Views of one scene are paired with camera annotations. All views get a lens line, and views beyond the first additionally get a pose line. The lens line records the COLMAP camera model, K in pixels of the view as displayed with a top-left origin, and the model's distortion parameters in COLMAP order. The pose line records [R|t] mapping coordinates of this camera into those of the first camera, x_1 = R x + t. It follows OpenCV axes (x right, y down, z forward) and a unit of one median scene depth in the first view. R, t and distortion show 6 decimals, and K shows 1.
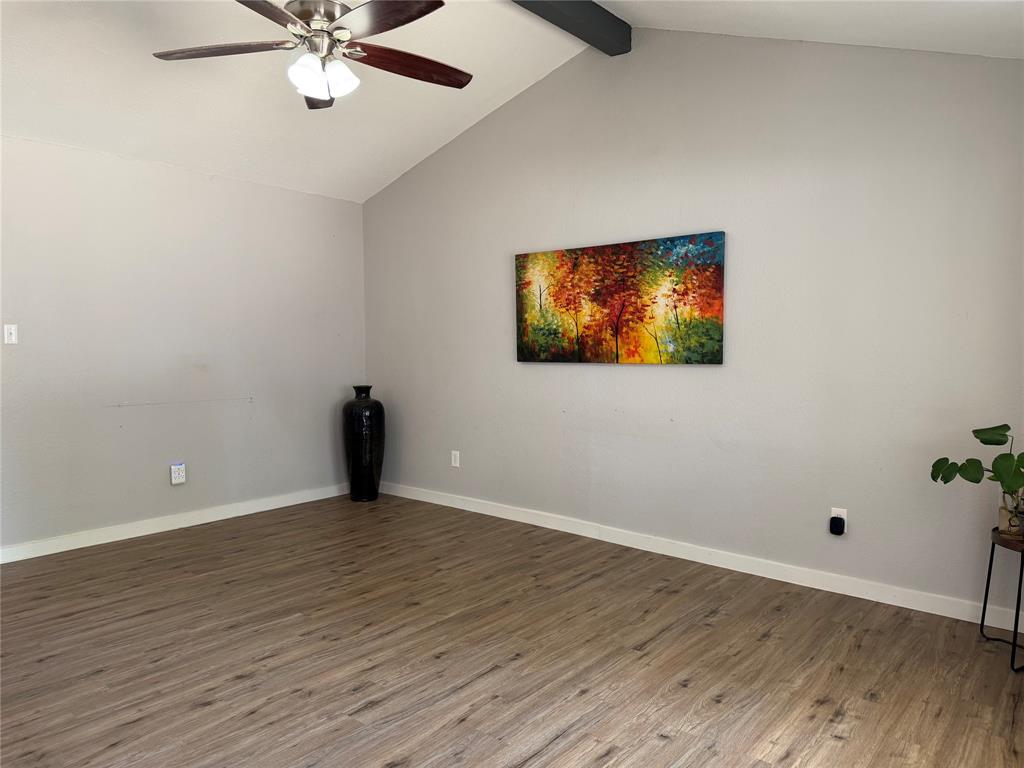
lens RADIAL K [[726.5, 0, 508.9], [0, 726.5, 384.2], [0, 0, 1]] dist [0.072583, -0.074596]
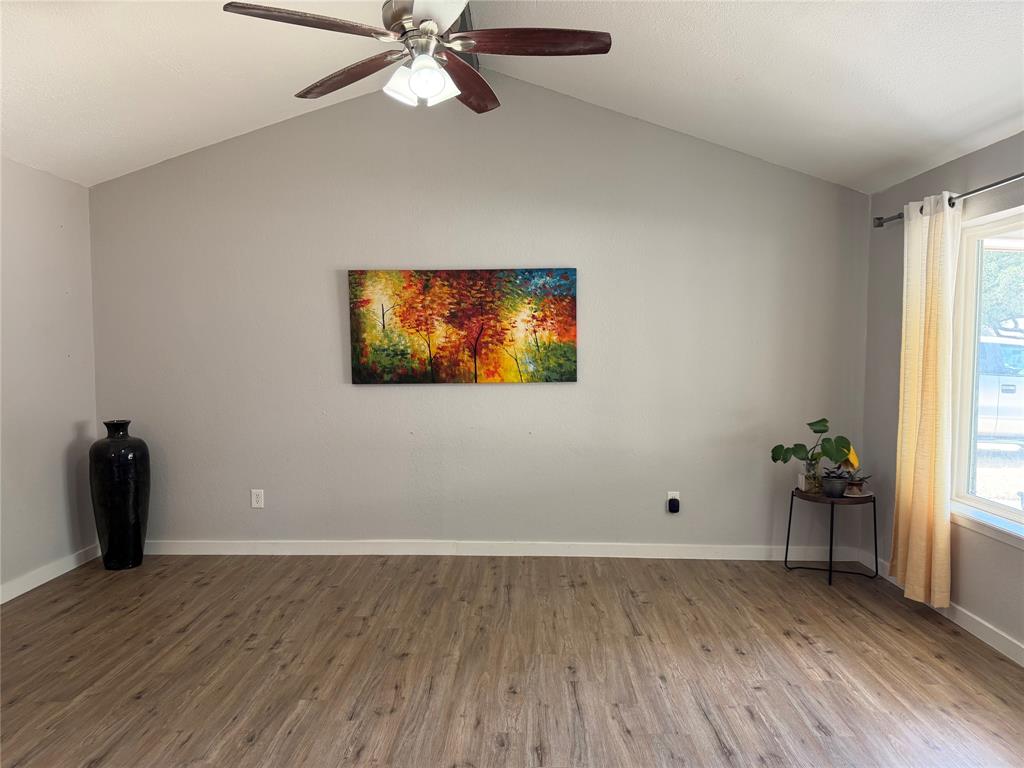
lens RADIAL K [[726.5, 0, 520.5], [0, 726.5, 375.9], [0, 0, 1]] dist [0.072583, -0.074596]
pose [[0.776974, -0.023707, 0.629086, -0.507780], [0.039806, 0.999141, -0.011511, -0.027073], [-0.628273, 0.033985, 0.777250, 0.160163]]
